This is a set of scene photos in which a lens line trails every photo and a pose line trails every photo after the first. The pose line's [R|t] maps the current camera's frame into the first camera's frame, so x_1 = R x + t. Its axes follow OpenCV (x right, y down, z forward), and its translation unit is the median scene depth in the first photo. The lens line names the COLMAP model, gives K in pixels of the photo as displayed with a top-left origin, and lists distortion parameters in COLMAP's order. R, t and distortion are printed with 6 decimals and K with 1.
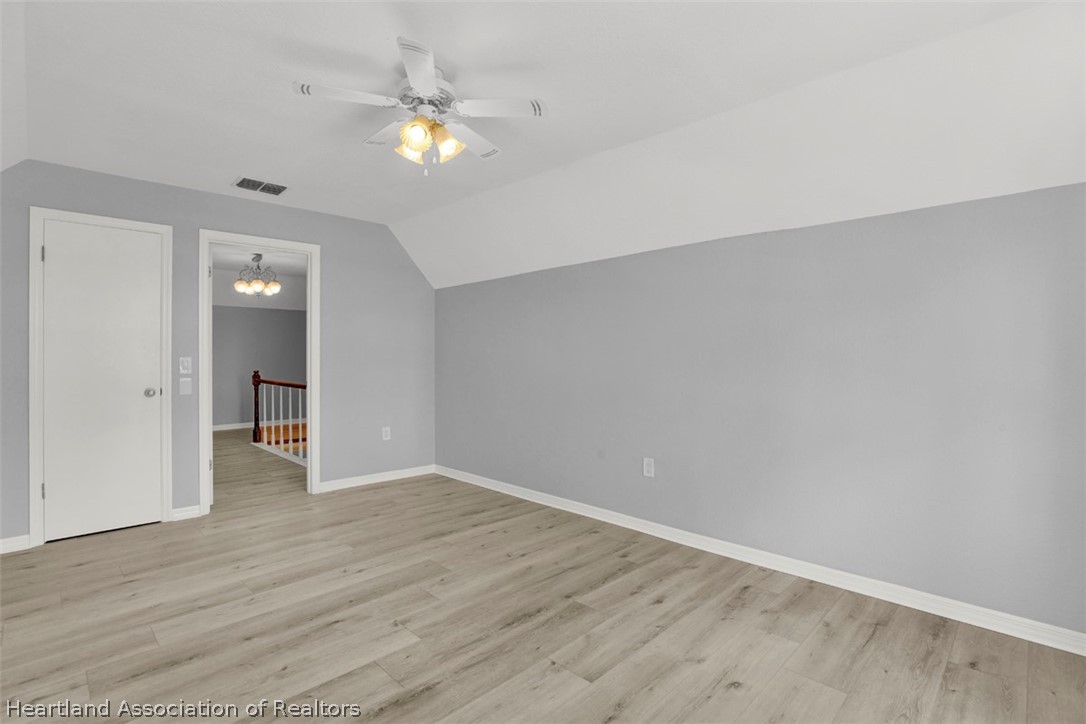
lens RADIAL K [[499.7, 0, 543.2], [0, 499.7, 362.1], [0, 0, 1]] dist [-0.019788, 0.000229]
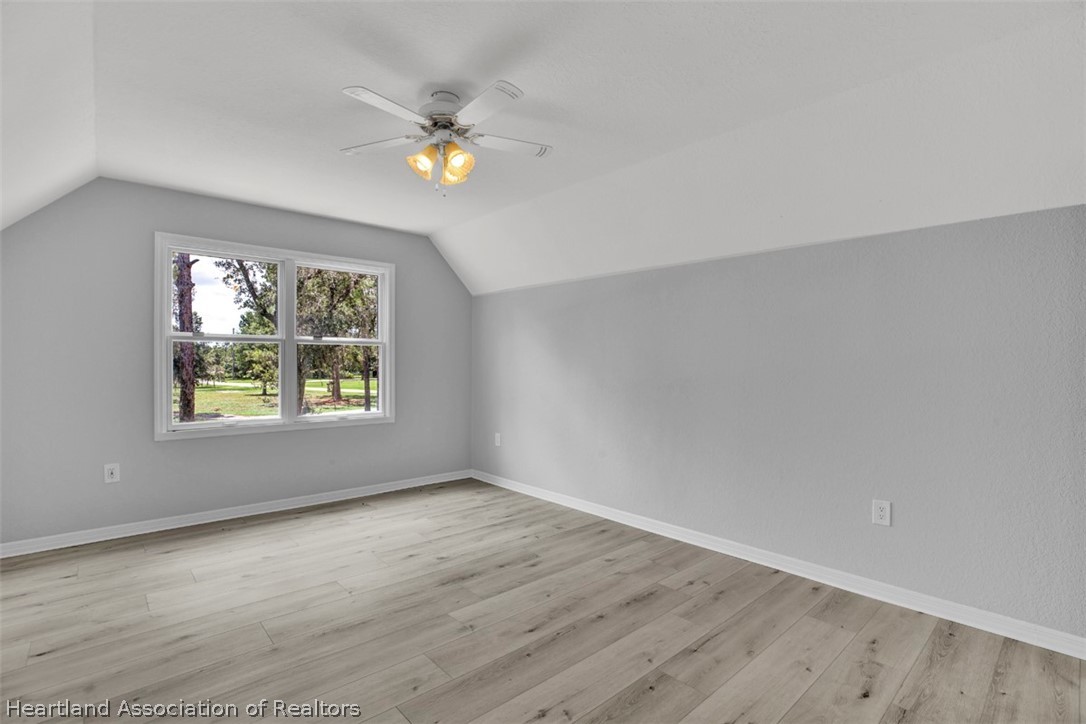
lens RADIAL K [[499.7, 0, 541.7], [0, 499.7, 361.1], [0, 0, 1]] dist [-0.019788, 0.000229]
pose [[-0.997737, -0.007749, 0.066784, -0.514340], [-0.007098, 0.999925, 0.009973, -0.029276], [-0.066856, 0.009476, -0.997718, 2.042257]]
